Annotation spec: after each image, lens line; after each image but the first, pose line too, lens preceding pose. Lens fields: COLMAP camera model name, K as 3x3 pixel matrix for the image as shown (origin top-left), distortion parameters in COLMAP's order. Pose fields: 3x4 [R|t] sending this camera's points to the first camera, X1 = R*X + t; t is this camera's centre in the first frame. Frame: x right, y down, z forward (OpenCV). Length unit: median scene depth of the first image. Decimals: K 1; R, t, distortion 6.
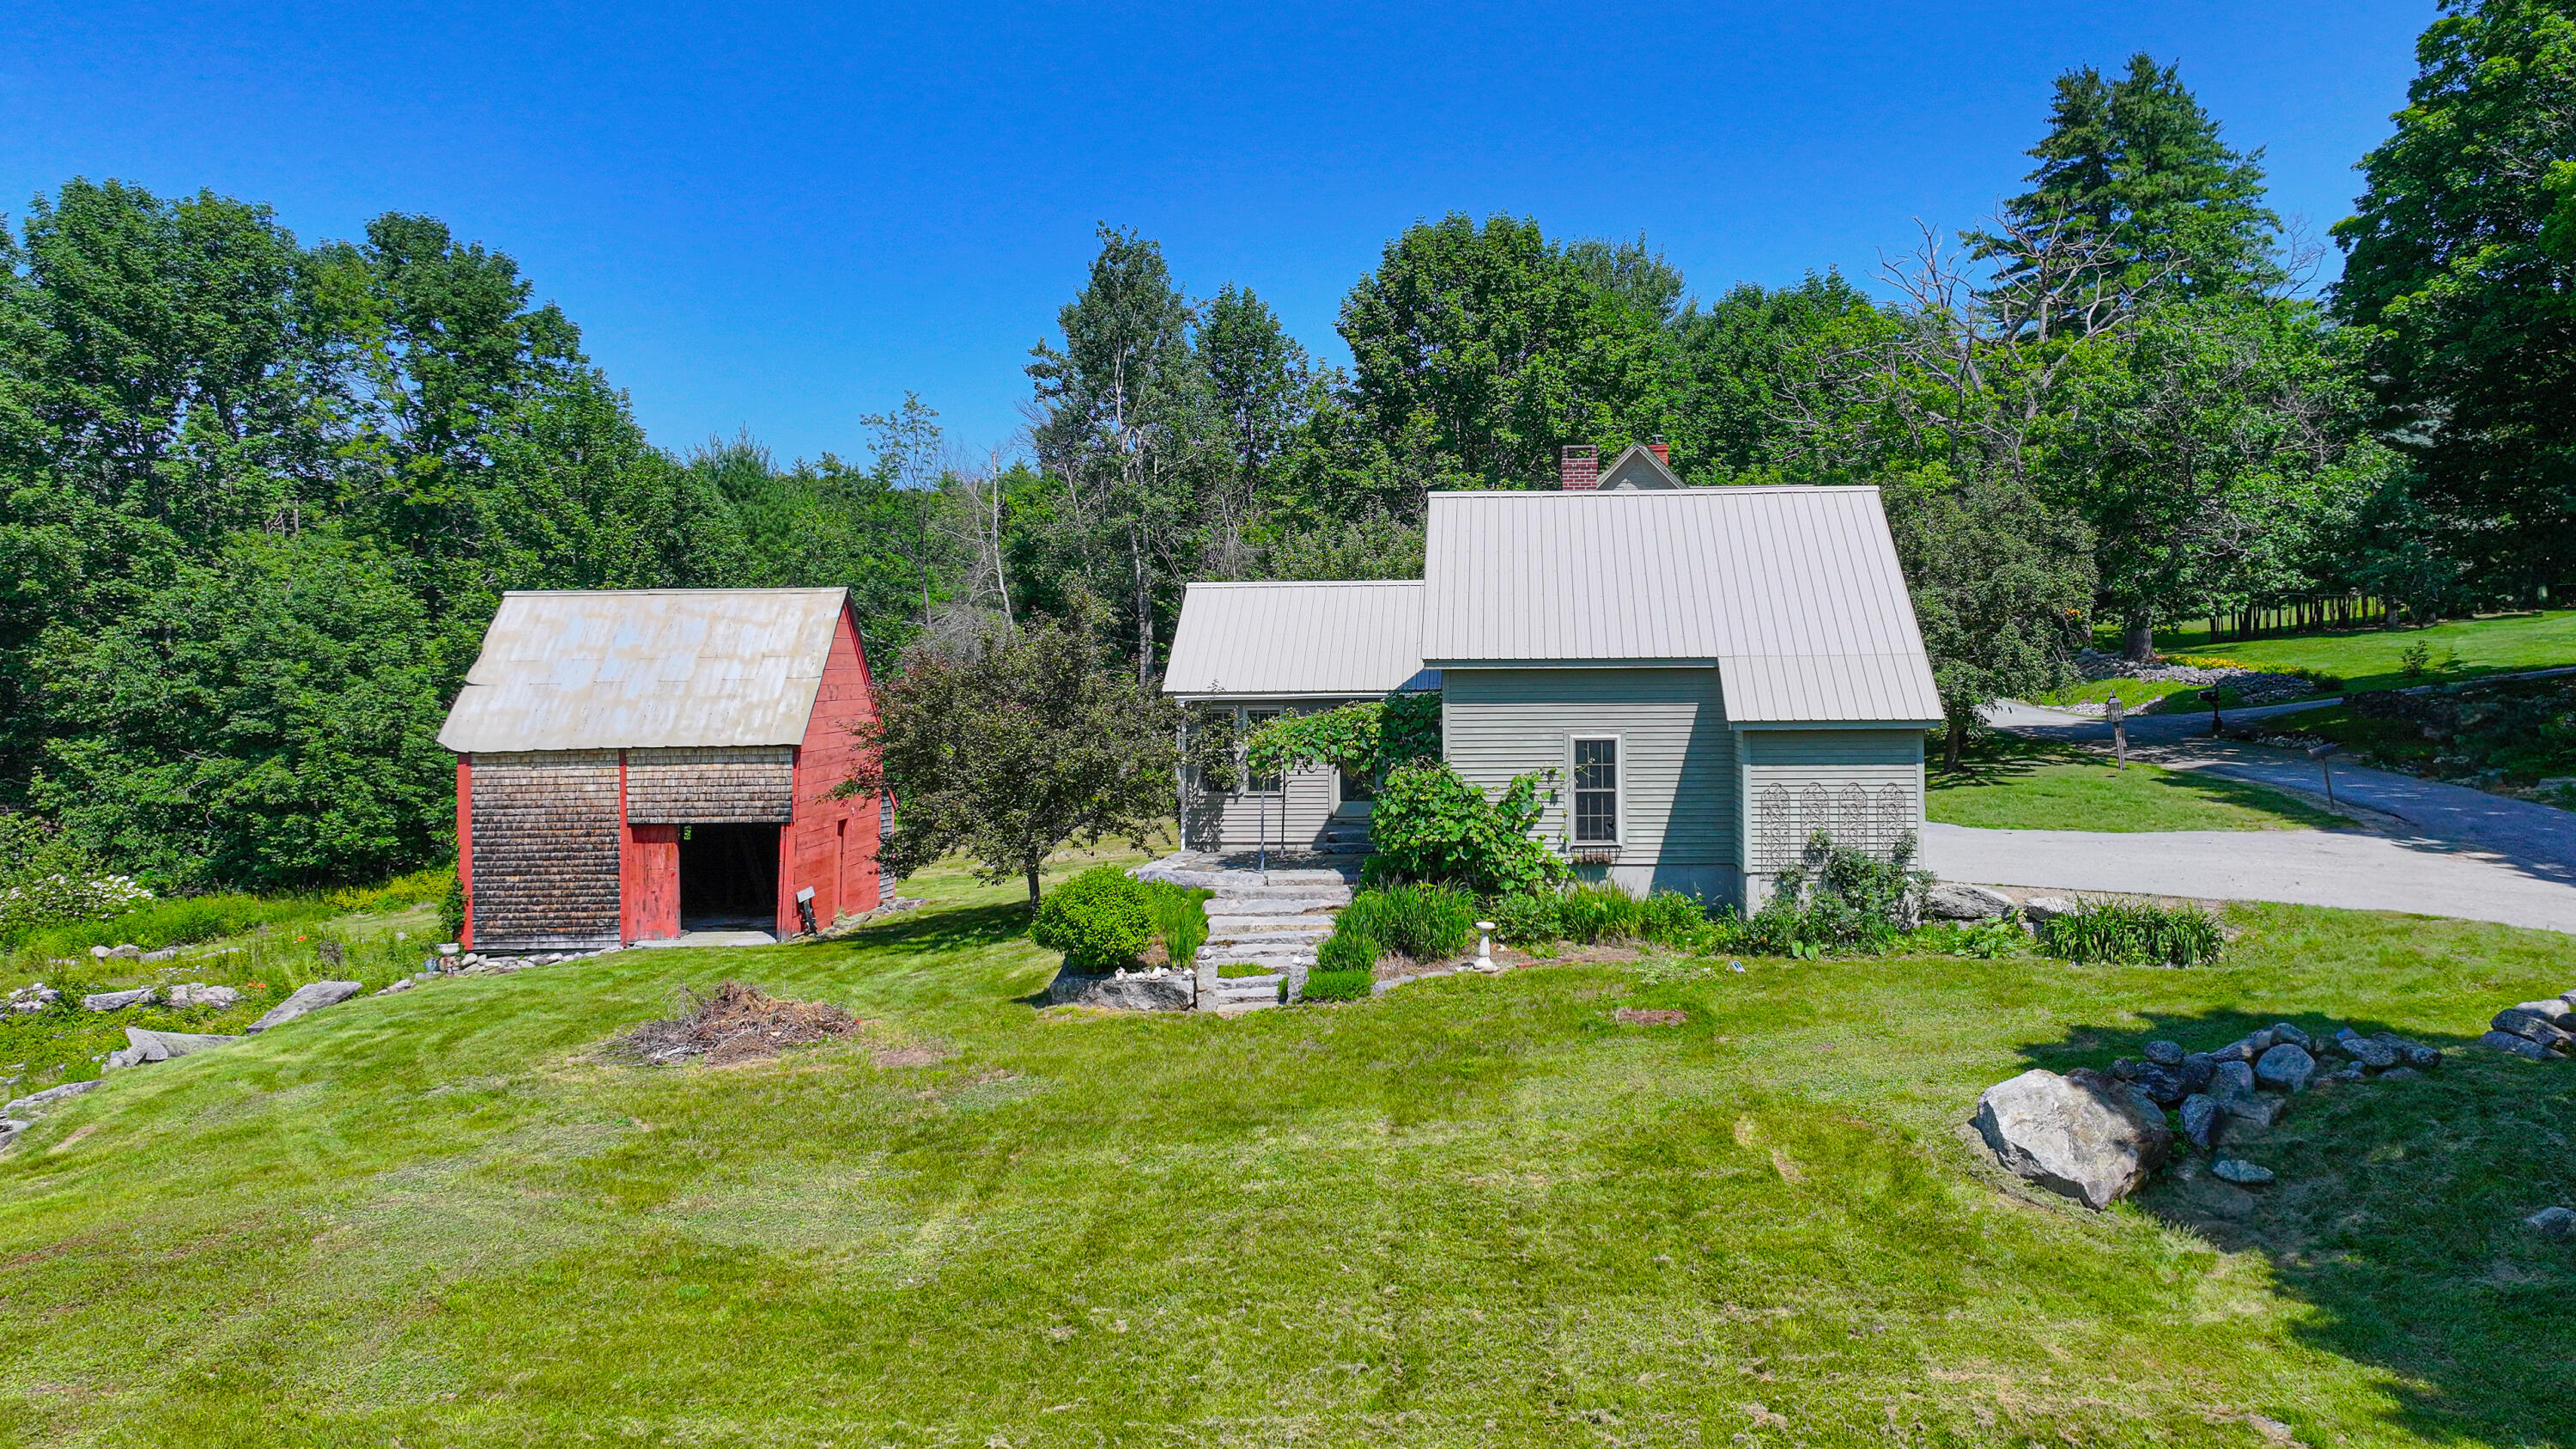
lens RADIAL K [[1945.1, 0, 1380.2], [0, 1945.1, 700.1], [0, 0, 1]] dist [0.029303, 0.000893]
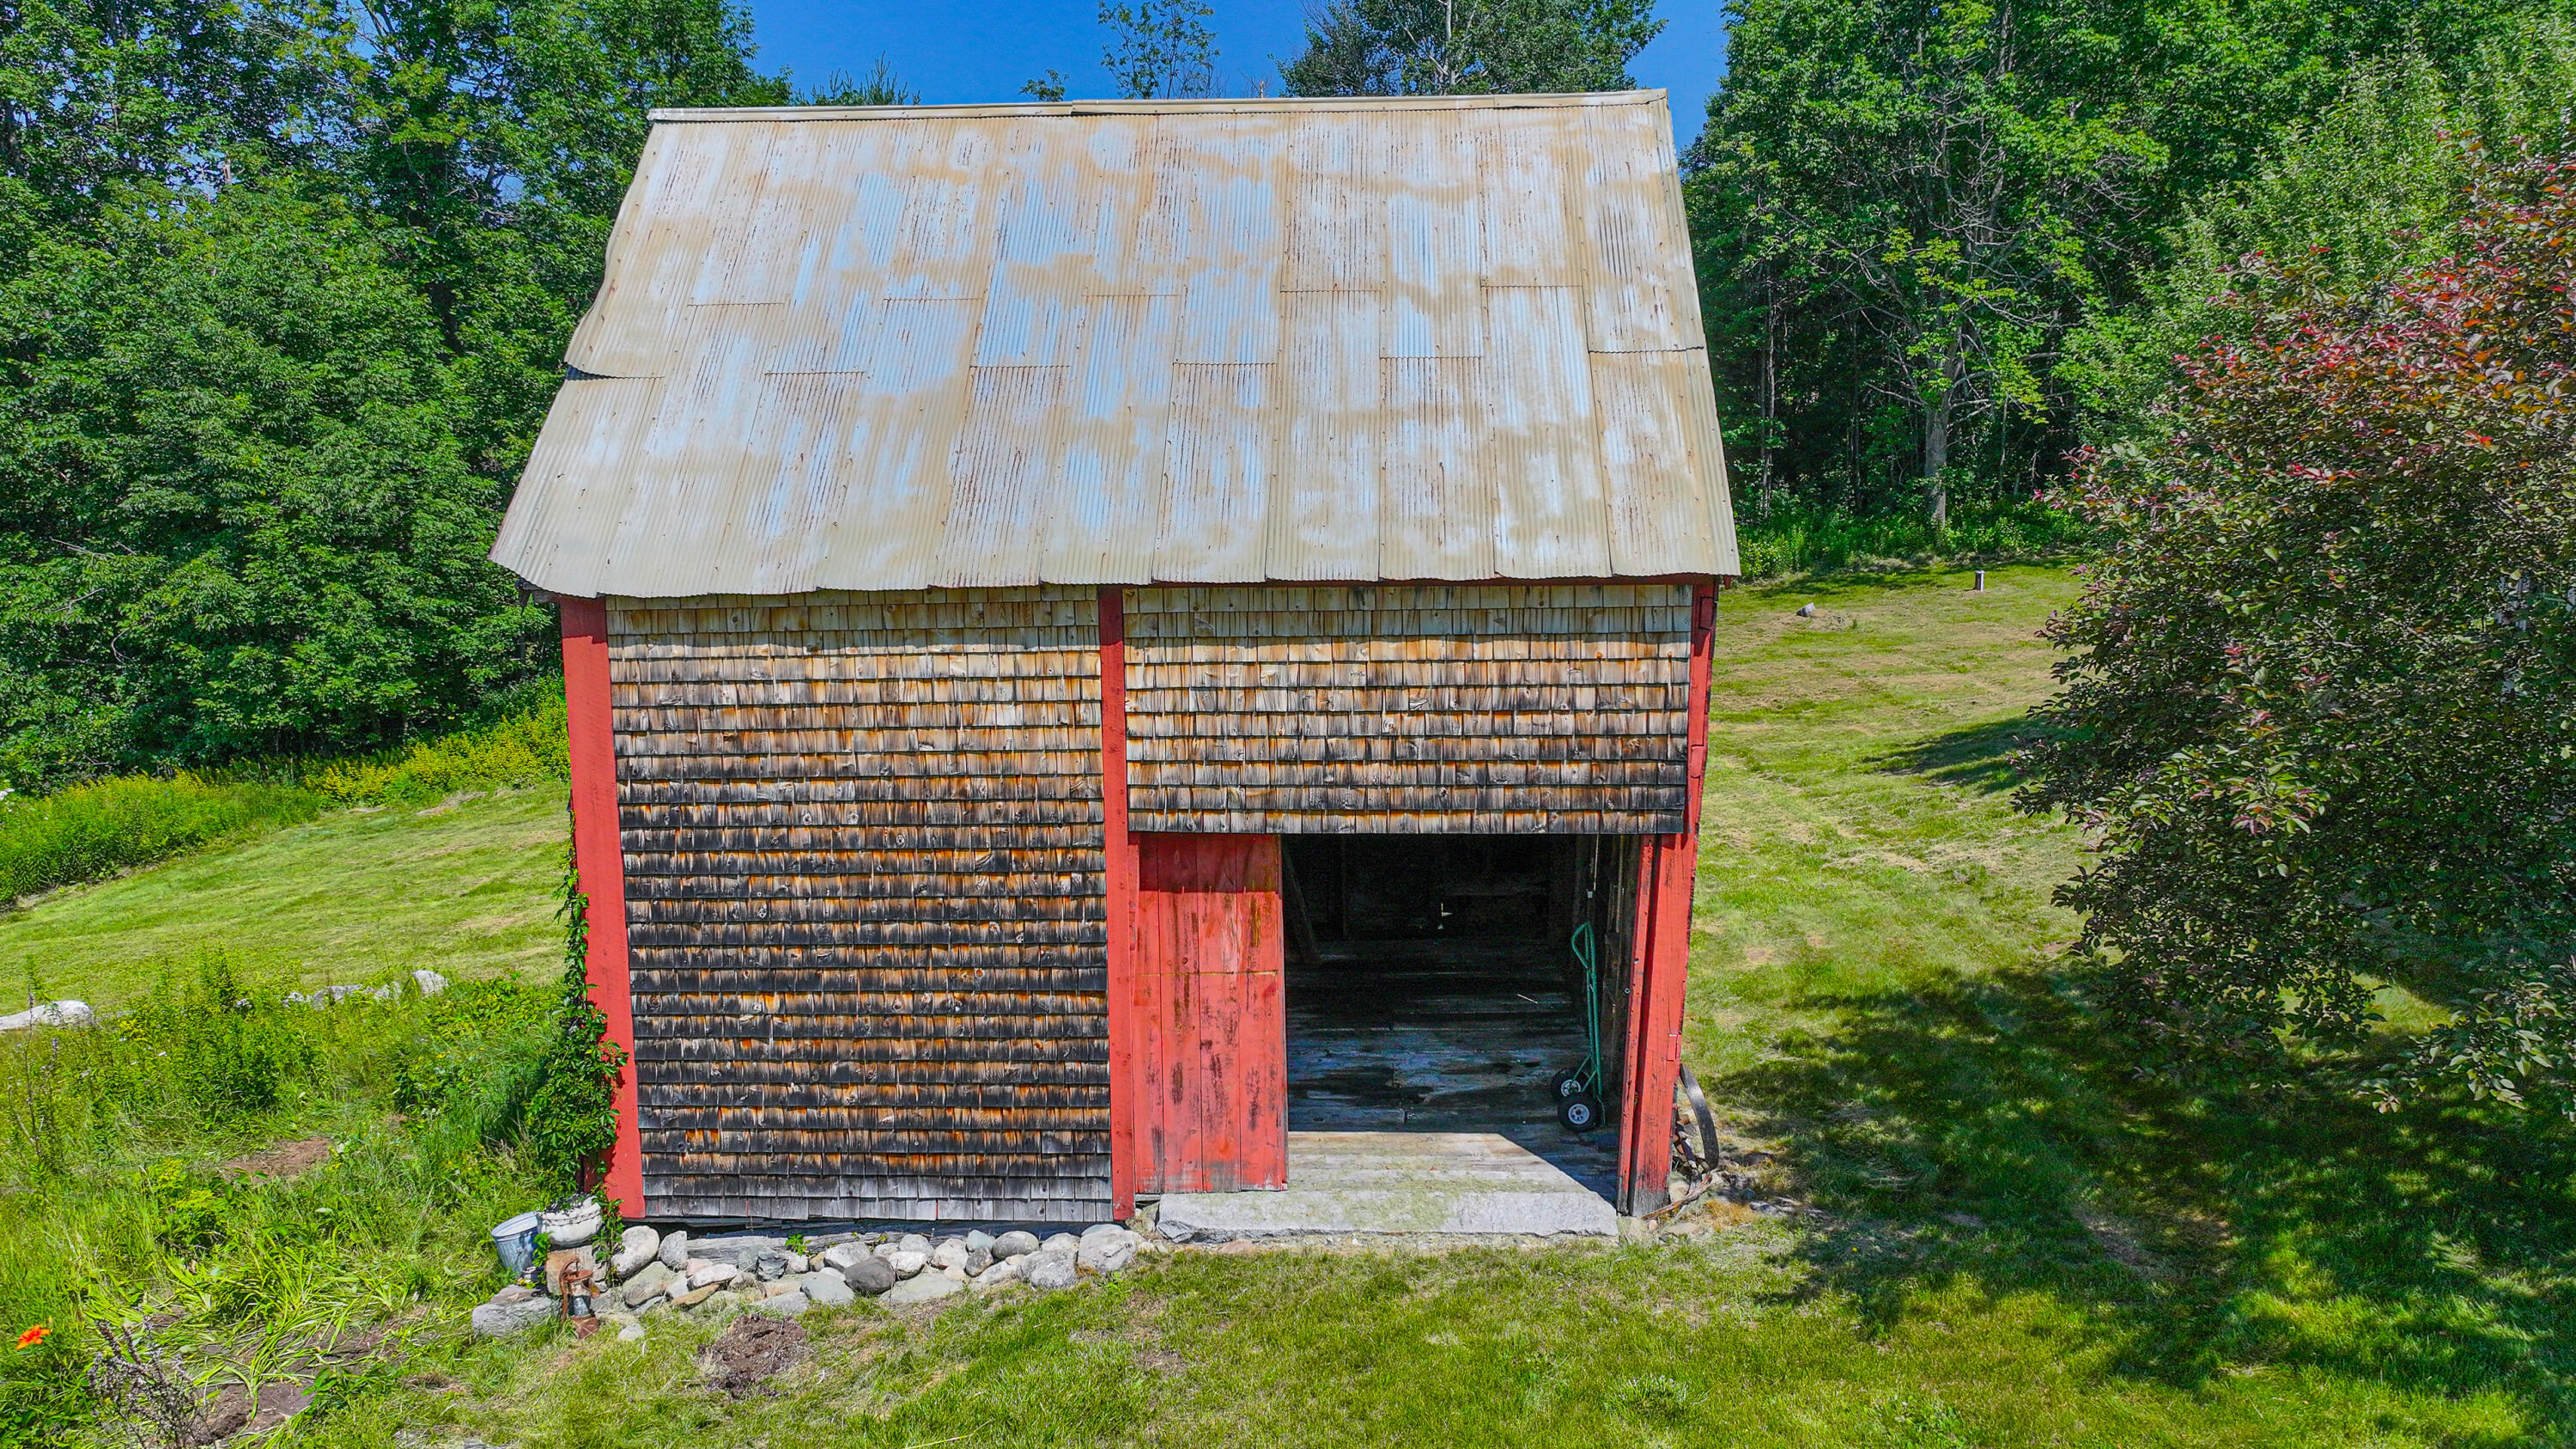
lens RADIAL K [[1754.7, 0, 1296.4], [0, 1754.7, 728.6], [0, 0, 1]] dist [0.004053, 0.011668]
pose [[0.999974, 0.003146, -0.006481, -0.220099], [-0.002198, 0.989963, 0.141311, 0.005246], [0.006861, -0.141293, 0.989944, 0.451048]]
